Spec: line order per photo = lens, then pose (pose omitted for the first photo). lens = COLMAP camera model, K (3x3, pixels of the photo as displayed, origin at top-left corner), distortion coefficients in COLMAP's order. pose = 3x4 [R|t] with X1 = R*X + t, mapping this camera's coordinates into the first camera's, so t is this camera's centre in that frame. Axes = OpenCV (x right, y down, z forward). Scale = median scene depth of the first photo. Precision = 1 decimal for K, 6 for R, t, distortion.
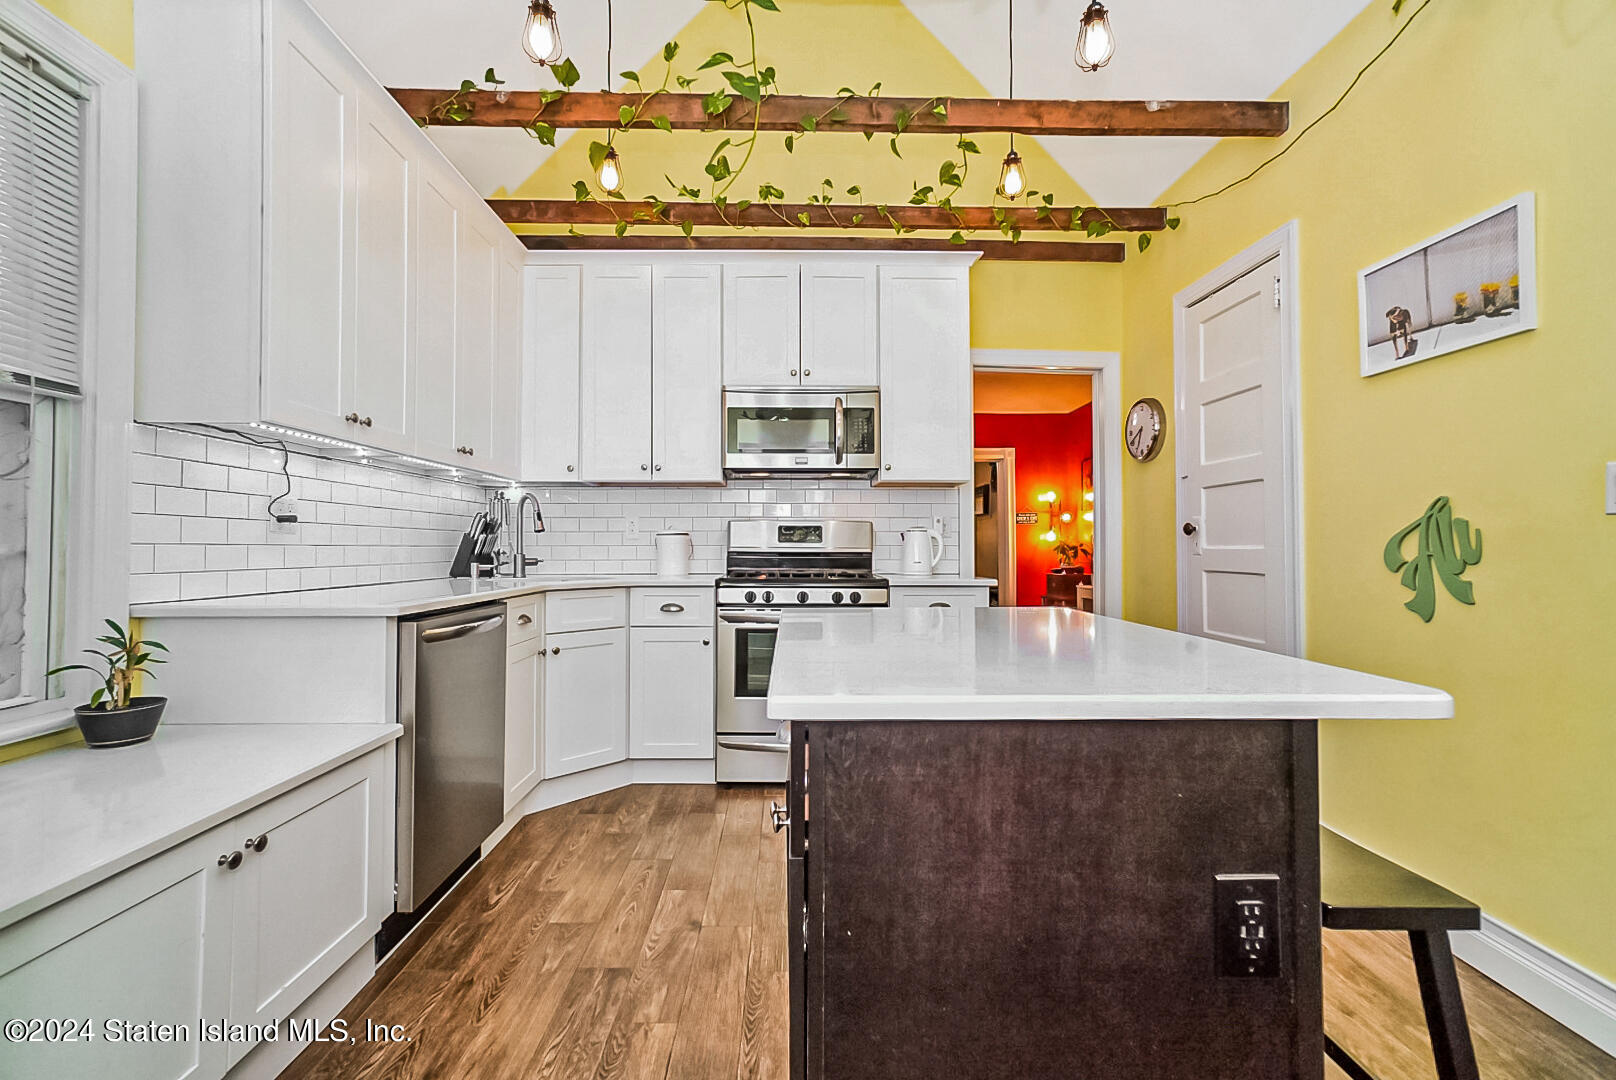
lens RADIAL K [[695.3, 0, 791.6], [0, 695.3, 533.8], [0, 0, 1]] dist [-0.010214, 0.011133]
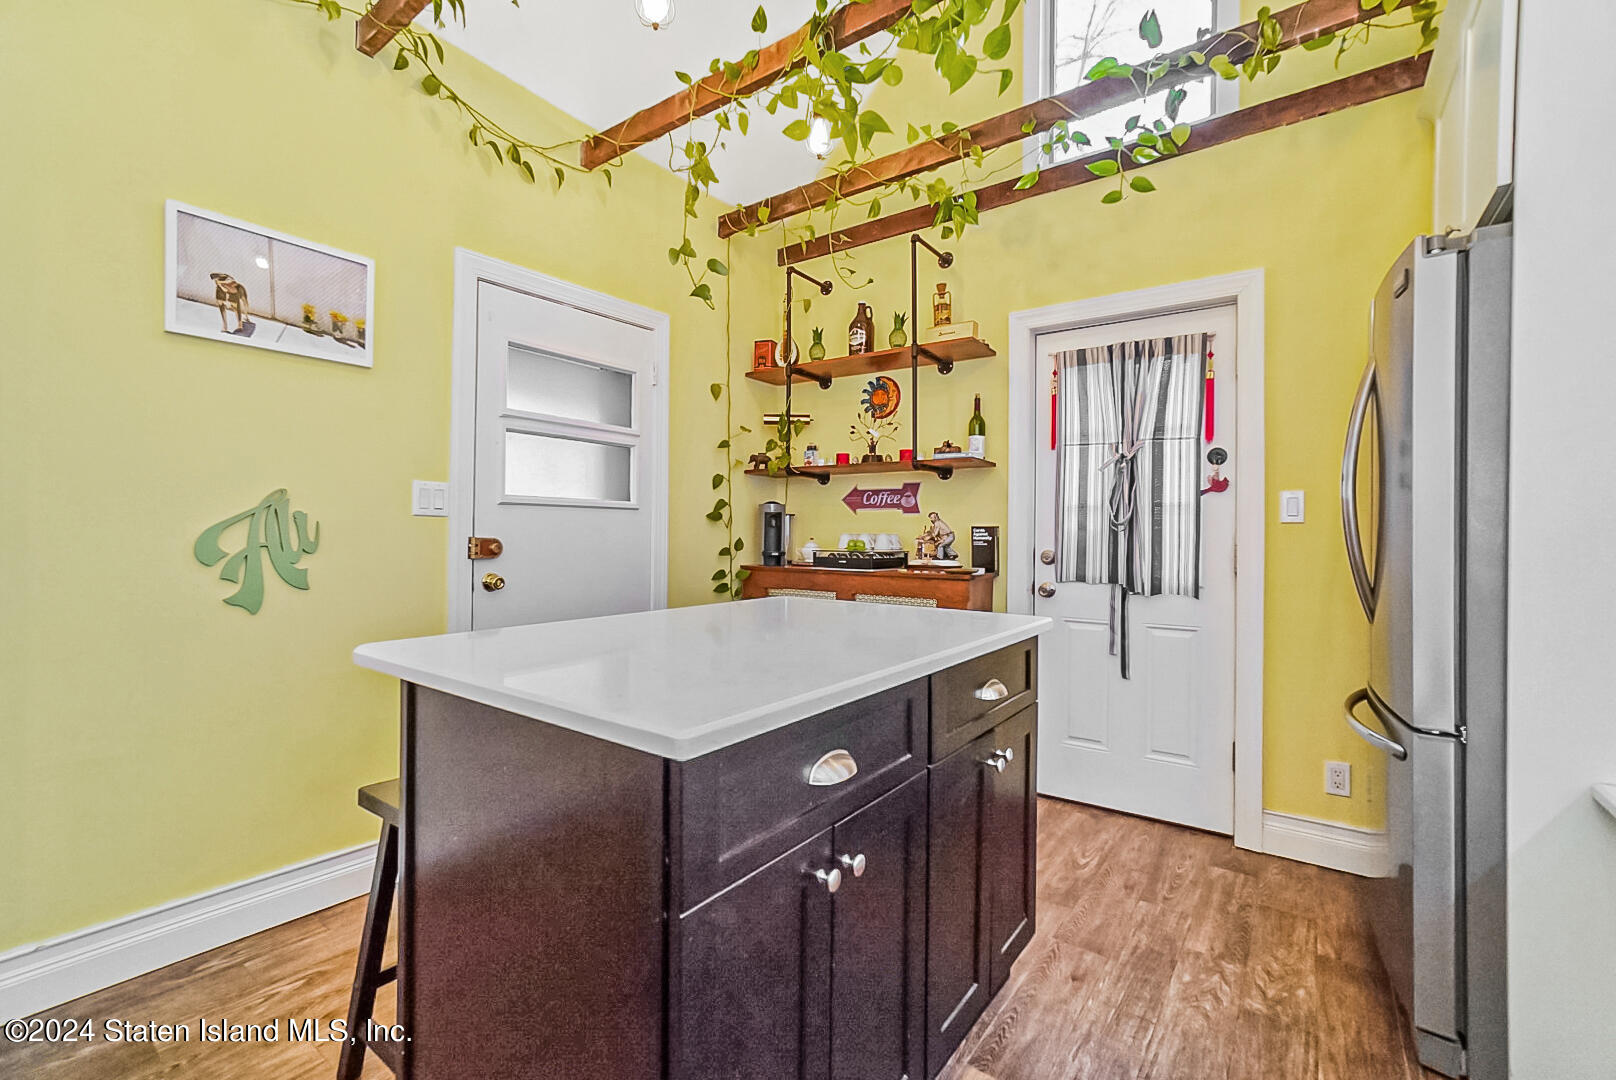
lens RADIAL K [[695.3, 0, 806.4], [0, 695.3, 534.7], [0, 0, 1]] dist [-0.010214, 0.011133]
pose [[-0.803383, -0.013009, 0.595321, -0.229461], [-0.021541, 0.999742, -0.007223, 0.003437], [-0.595073, -0.018626, -0.803455, 1.019974]]
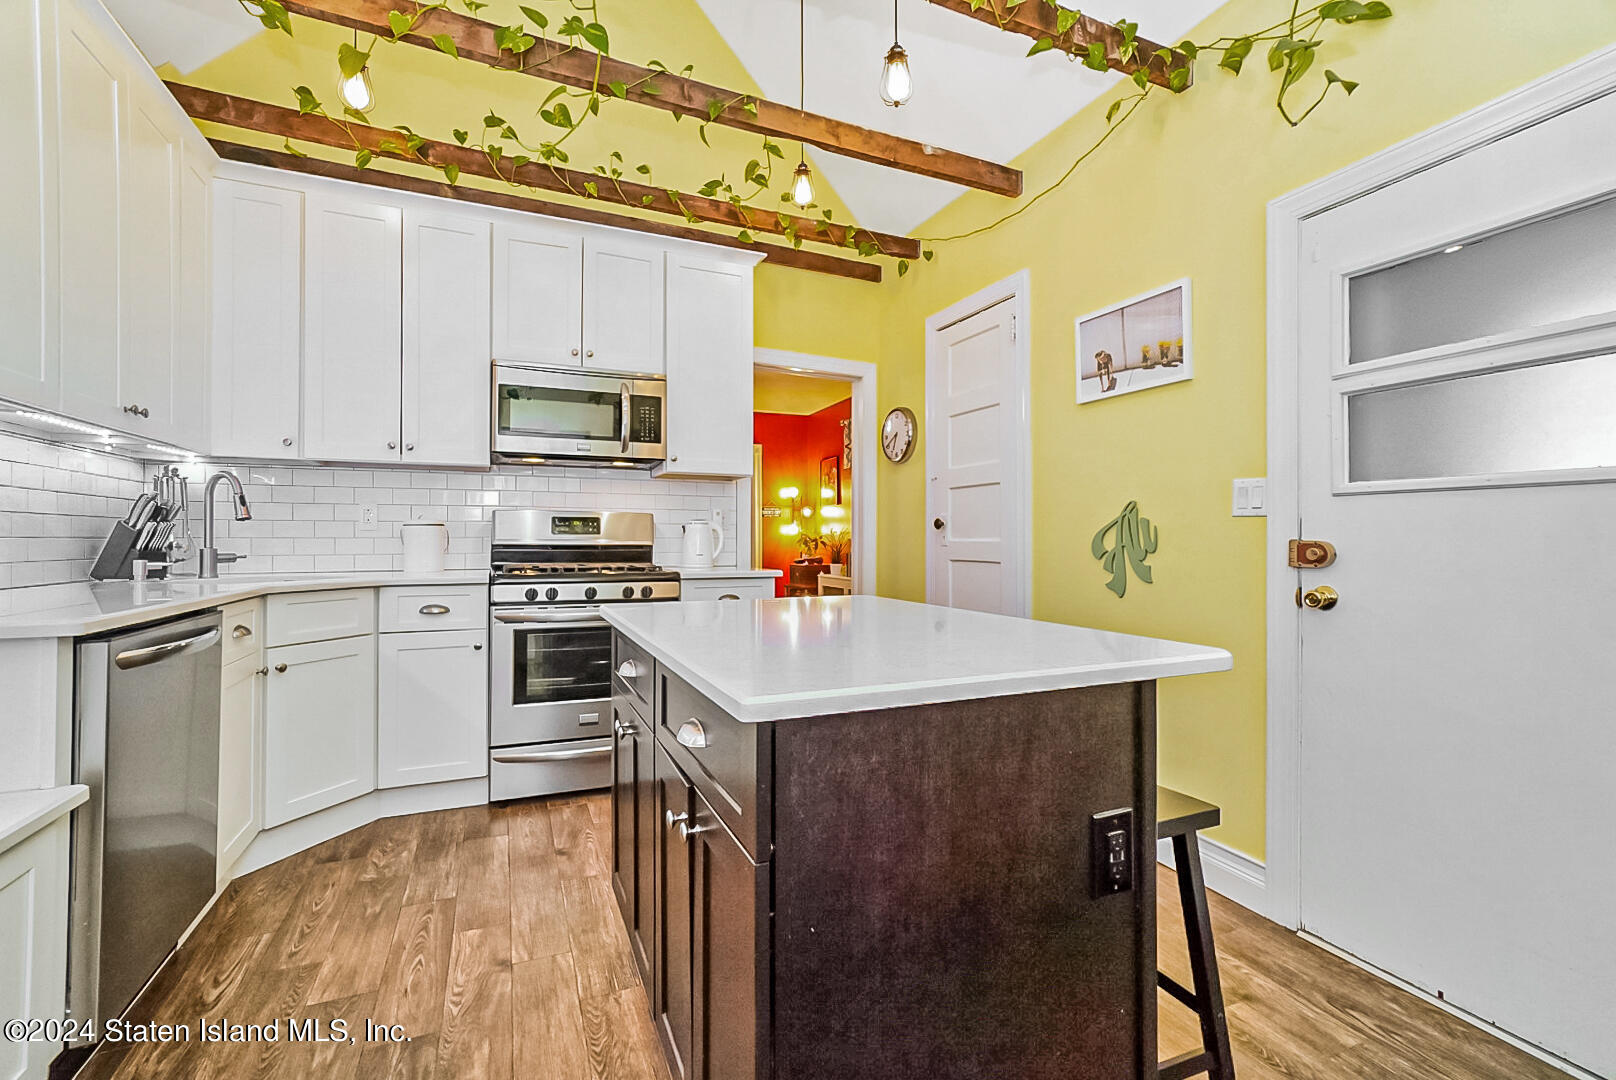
lens RADIAL K [[695.3, 0, 793.6], [0, 695.3, 533.1], [0, 0, 1]] dist [-0.010214, 0.011133]
pose [[0.923491, 0.003964, 0.383599, -0.108982], [-0.007969, 0.999929, 0.008850, -0.000302], [-0.383537, -0.011230, 0.923457, 0.033141]]
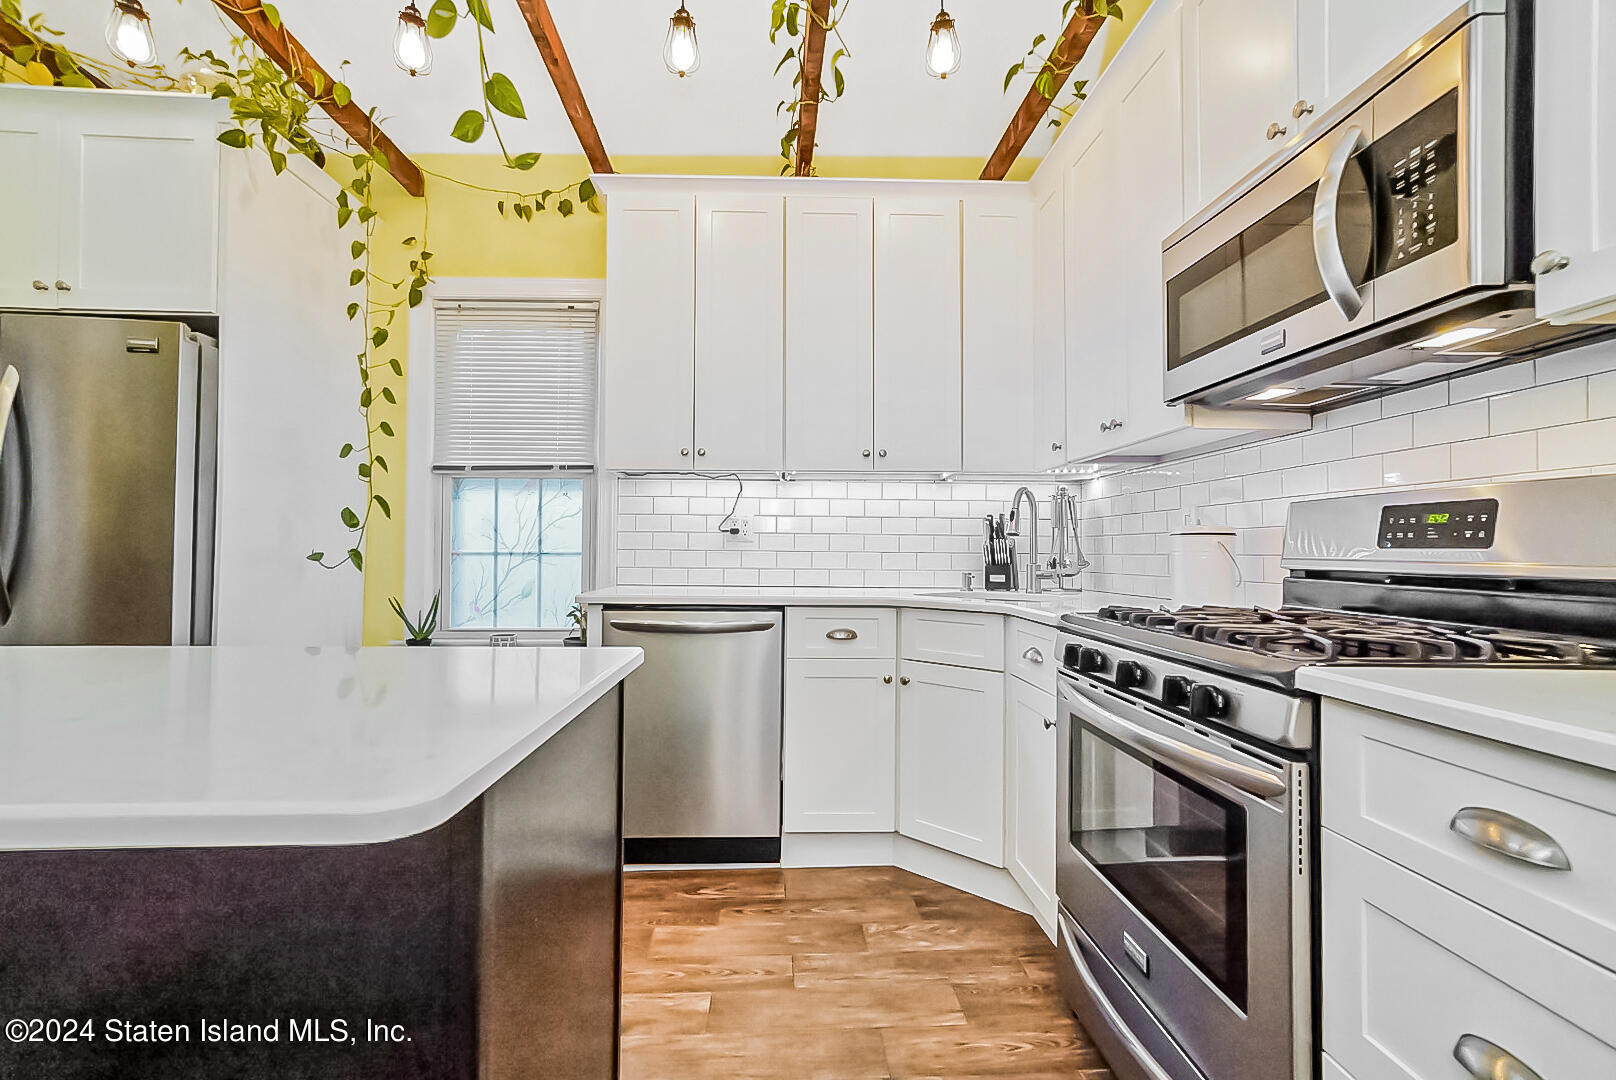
lens RADIAL K [[695.3, 0, 788.8], [0, 695.3, 535.3], [0, 0, 1]] dist [-0.010214, 0.011133]
pose [[0.022752, -0.021916, -0.999501, 0.523236], [0.011675, 0.999697, -0.021655, 0.013792], [0.999673, -0.011176, 0.023001, 0.922763]]
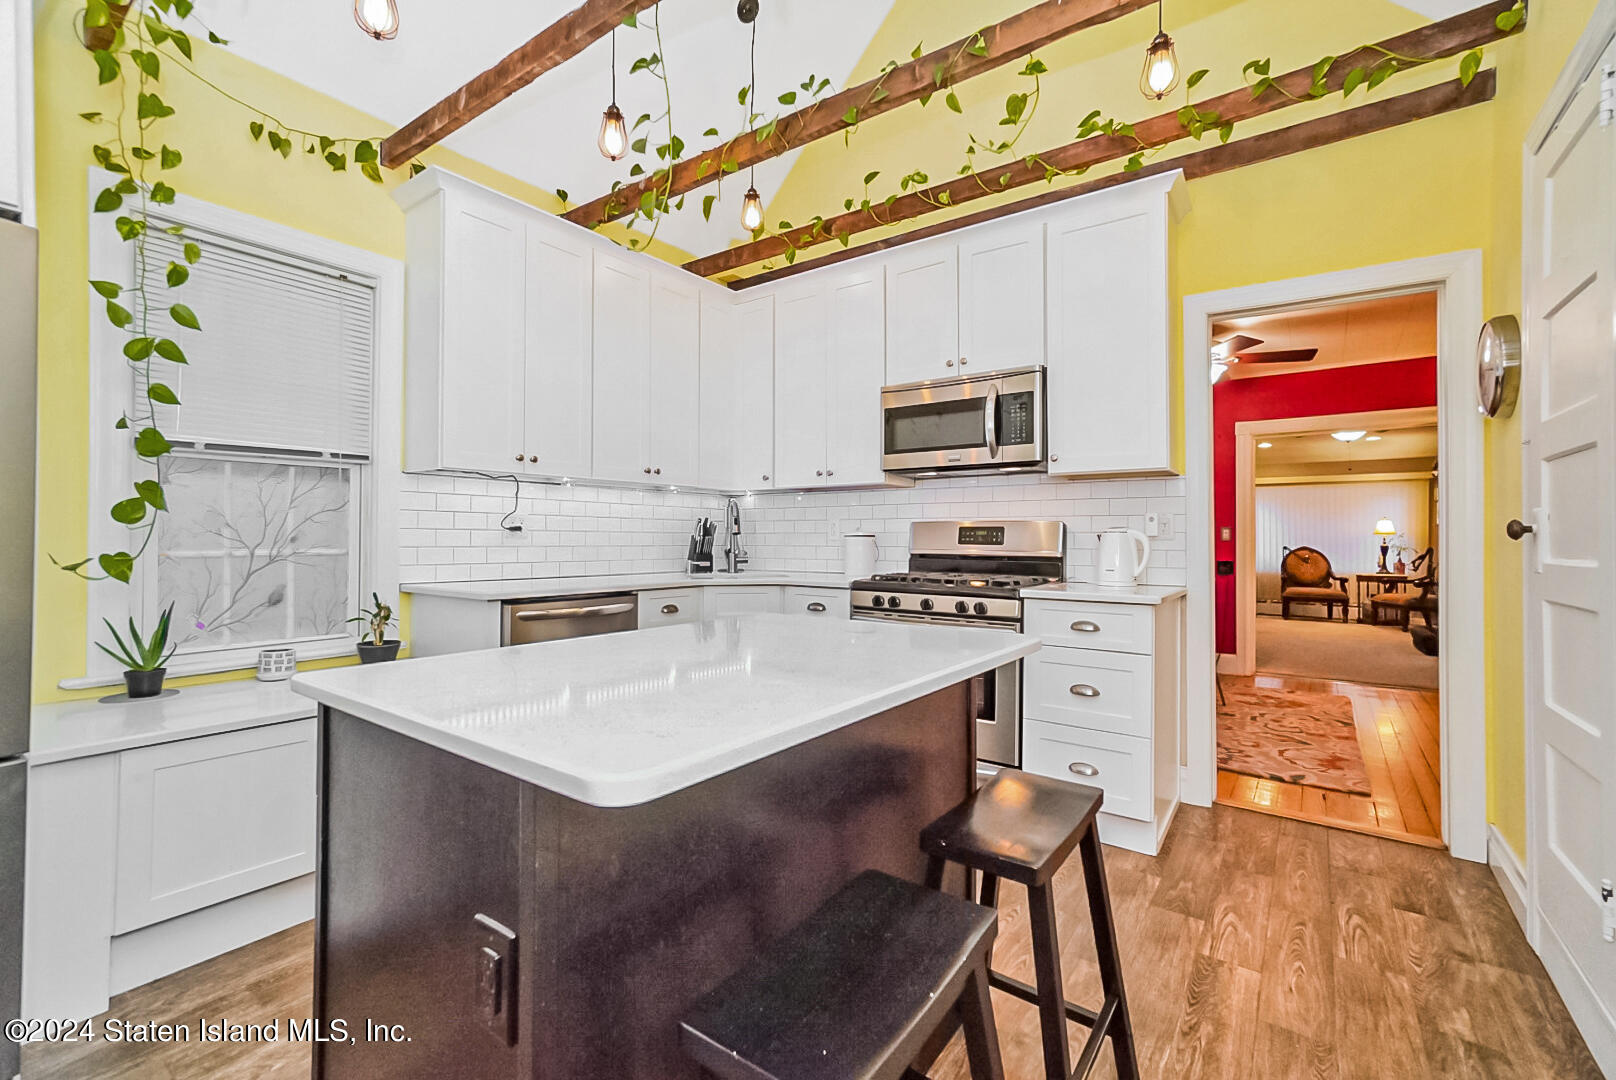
lens RADIAL K [[695.3, 0, 793.6], [0, 695.3, 532.0], [0, 0, 1]] dist [-0.010214, 0.011133]
pose [[0.797293, -0.003010, -0.603586, 0.523254], [0.007480, 0.999960, 0.004893, -0.015236], [0.603547, -0.008416, 0.797283, 0.168114]]
